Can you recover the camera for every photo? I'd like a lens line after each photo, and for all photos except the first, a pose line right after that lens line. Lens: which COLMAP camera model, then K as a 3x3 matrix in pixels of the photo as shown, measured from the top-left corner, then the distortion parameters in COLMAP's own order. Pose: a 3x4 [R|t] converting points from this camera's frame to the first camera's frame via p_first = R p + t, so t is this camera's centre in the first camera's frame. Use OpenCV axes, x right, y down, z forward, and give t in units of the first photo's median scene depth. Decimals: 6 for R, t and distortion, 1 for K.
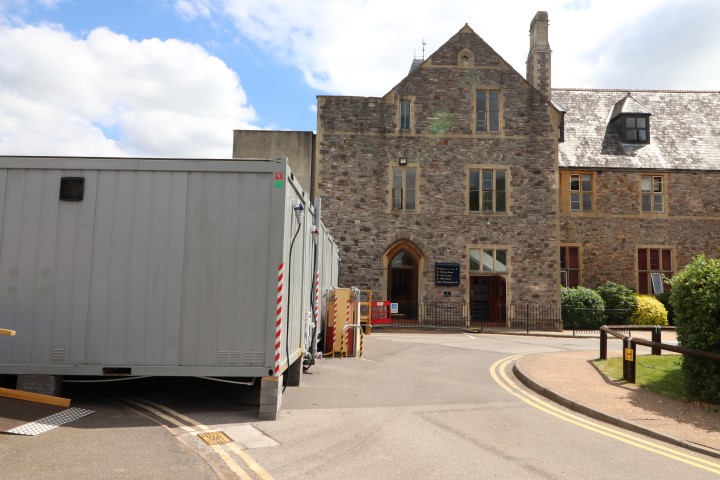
lens RADIAL K [[530.3, 0, 361.6], [0, 530.3, 238.5], [0, 0, 1]] dist [0.002384, 0.004236]
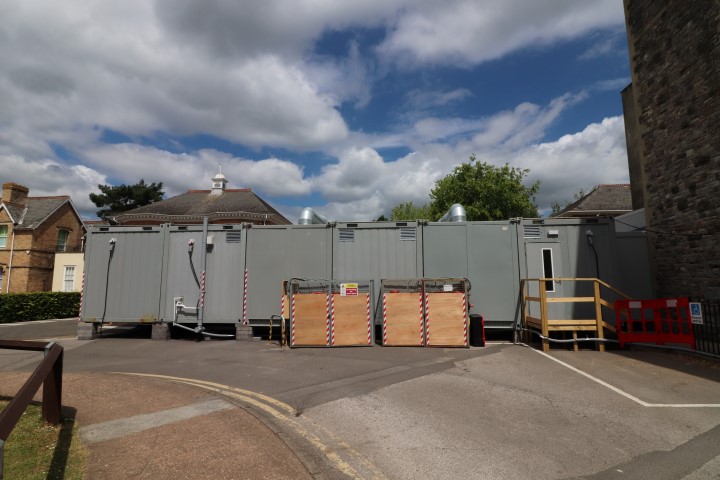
lens RADIAL K [[387.6, 0, 363.9], [0, 387.6, 234.2], [0, 0, 1]] dist [-0.000740, -0.003120]
pose [[-0.120522, -0.151664, -0.981057, 0.408991], [0.098258, 0.981585, -0.163816, 0.083078], [0.987836, -0.116140, -0.103400, 0.697281]]
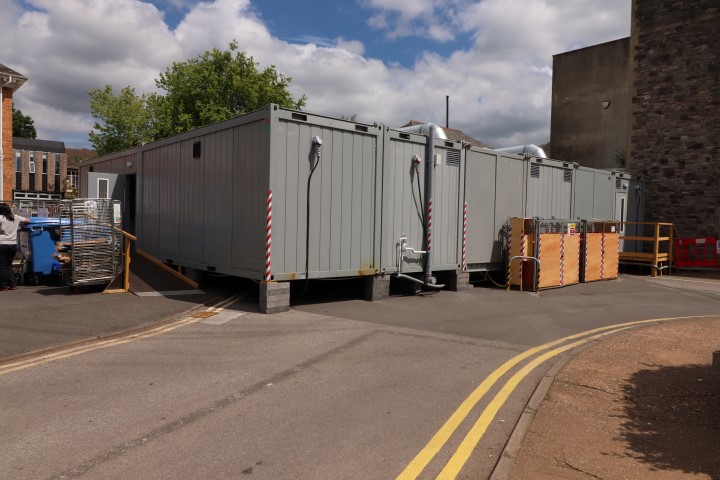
lens RADIAL K [[530.3, 0, 358.5], [0, 530.3, 236.3], [0, 0, 1]] dist [0.002384, 0.004236]
pose [[0.646965, 0.013687, -0.762397, 0.281321], [0.066184, 0.995058, 0.074027, 0.023603], [0.759642, -0.098351, 0.642861, 0.110991]]
